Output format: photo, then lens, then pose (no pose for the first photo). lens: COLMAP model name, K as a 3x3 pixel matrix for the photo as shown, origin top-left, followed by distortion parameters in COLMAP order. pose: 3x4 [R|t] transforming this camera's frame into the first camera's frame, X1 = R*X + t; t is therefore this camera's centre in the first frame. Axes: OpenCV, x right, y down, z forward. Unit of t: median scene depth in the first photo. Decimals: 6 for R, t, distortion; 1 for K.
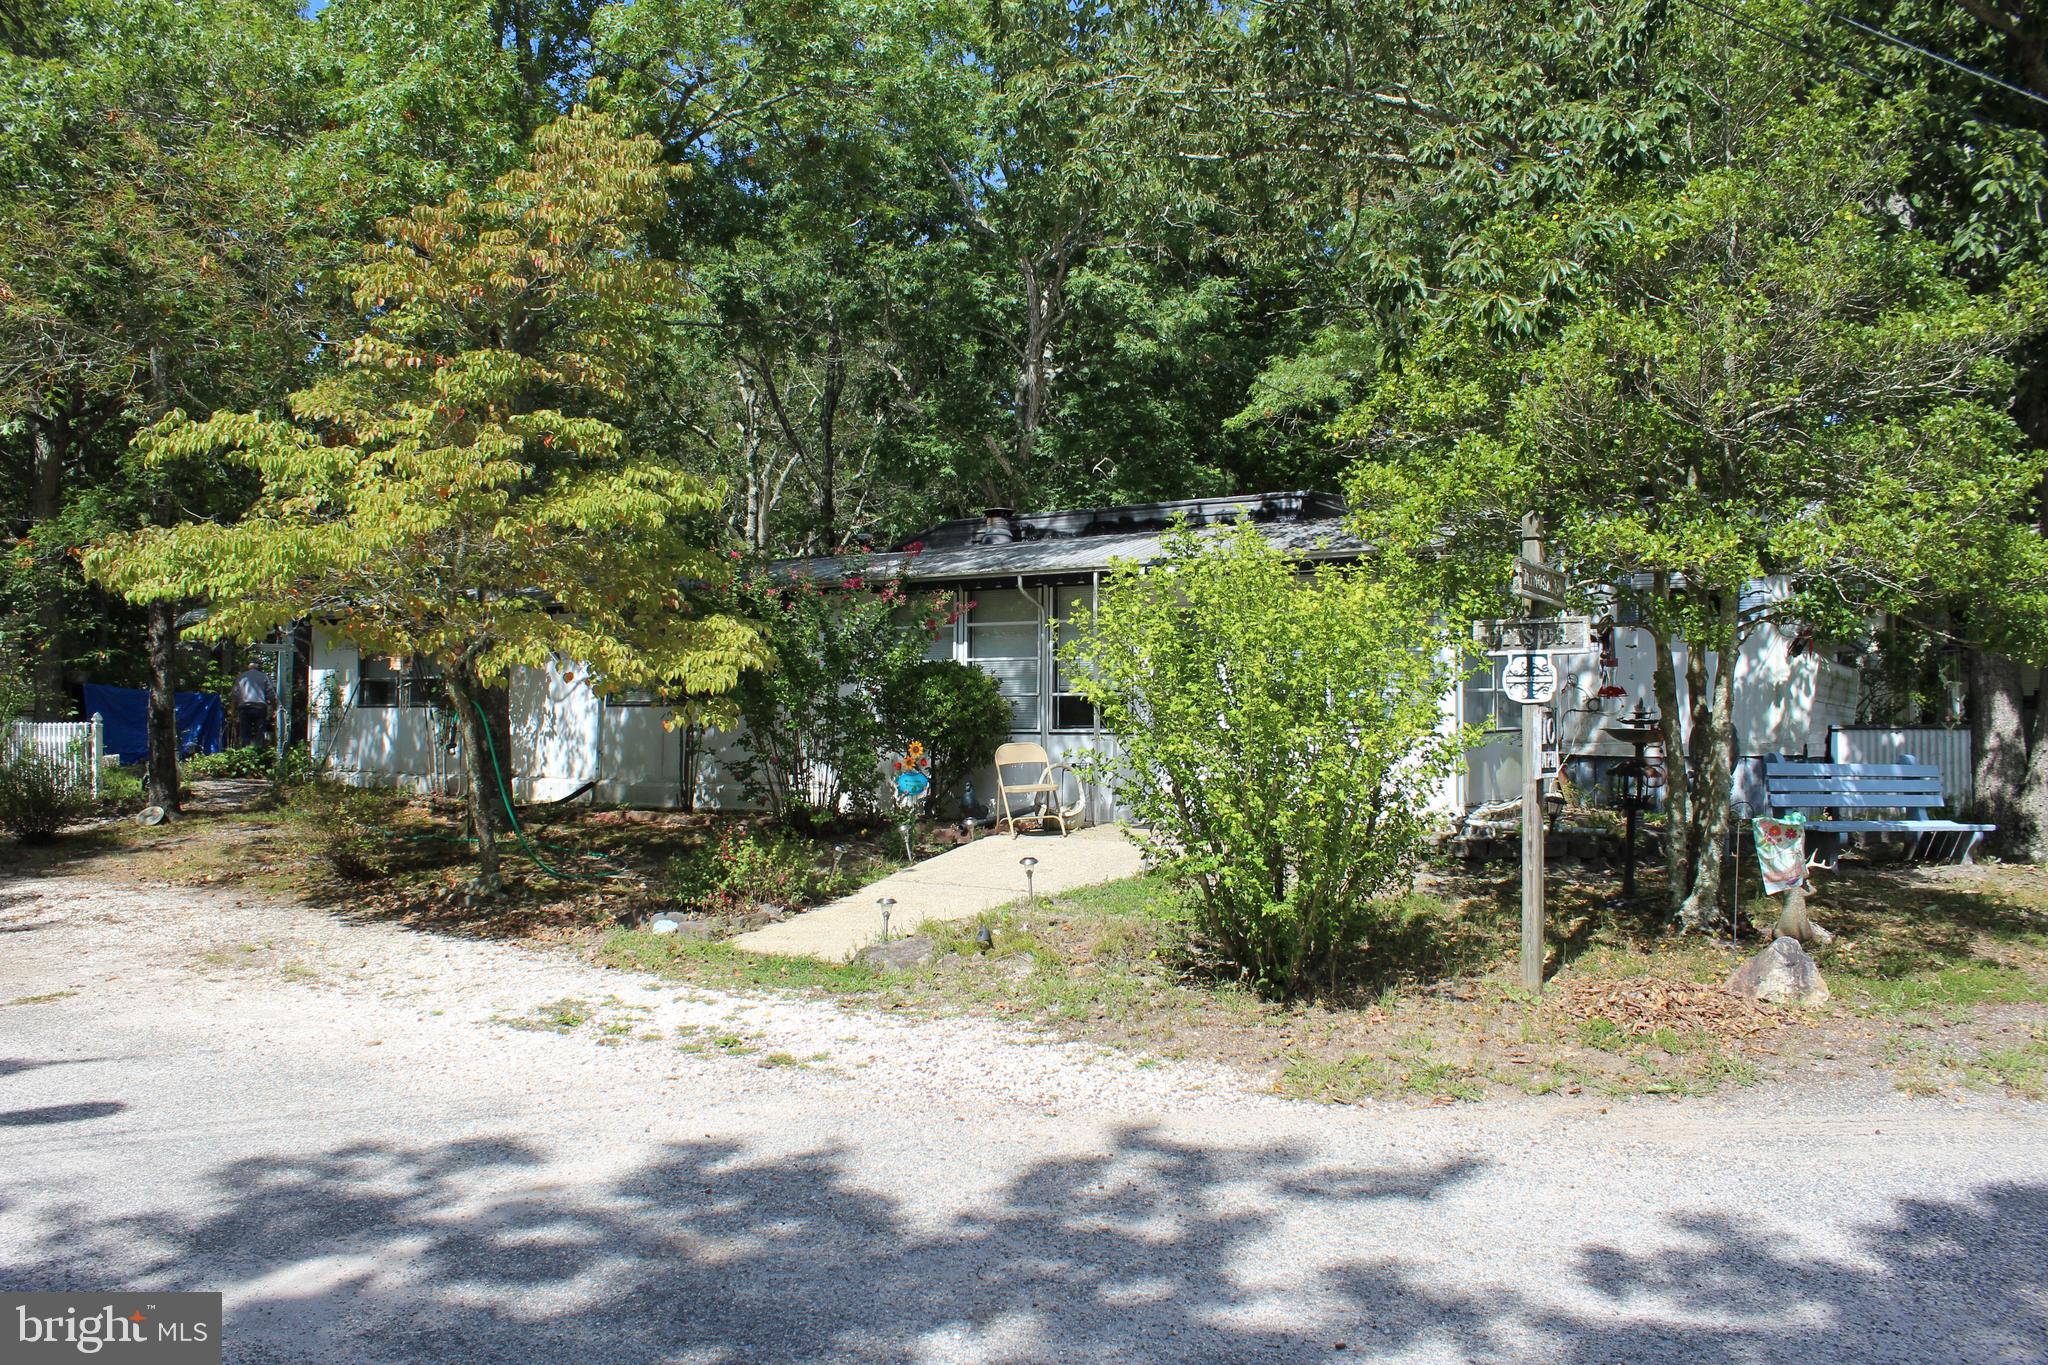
lens RADIAL K [[1703.2, 0, 1024.7], [0, 1703.2, 686.2], [0, 0, 1]] dist [-0.119034, 0.056495]
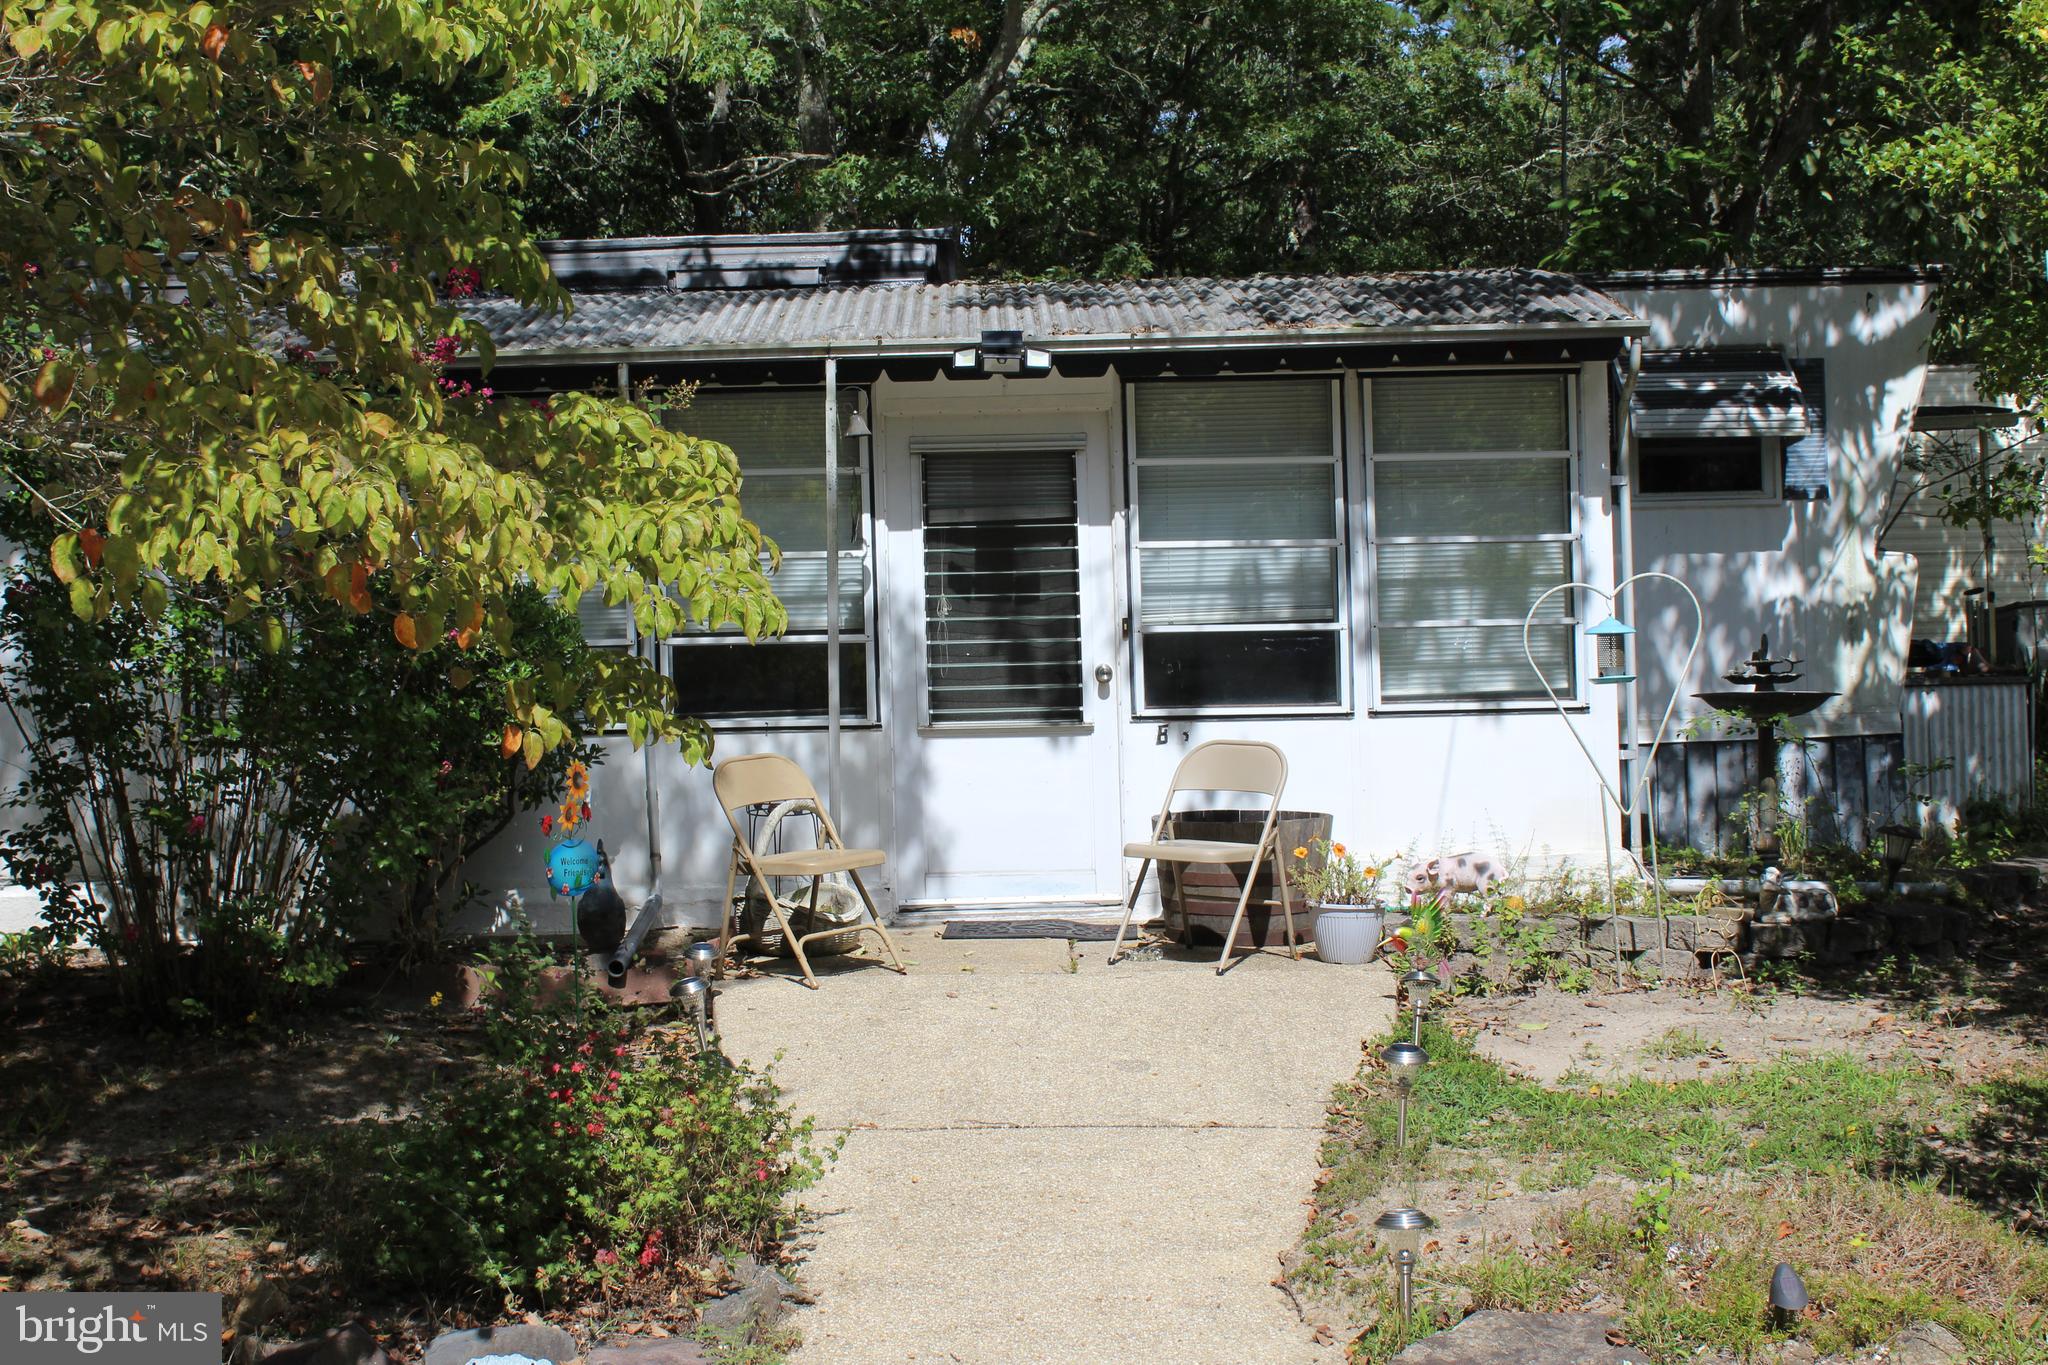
lens RADIAL K [[2796.5, 0, 1023.7], [0, 2796.5, 681.7], [0, 0, 1]] dist [-0.035147, 0.000000]
pose [[0.842949, -0.018608, 0.537671, -0.294234], [0.012074, 0.999804, 0.015672, 0.004628], [-0.537858, -0.006719, 0.843009, 0.351117]]
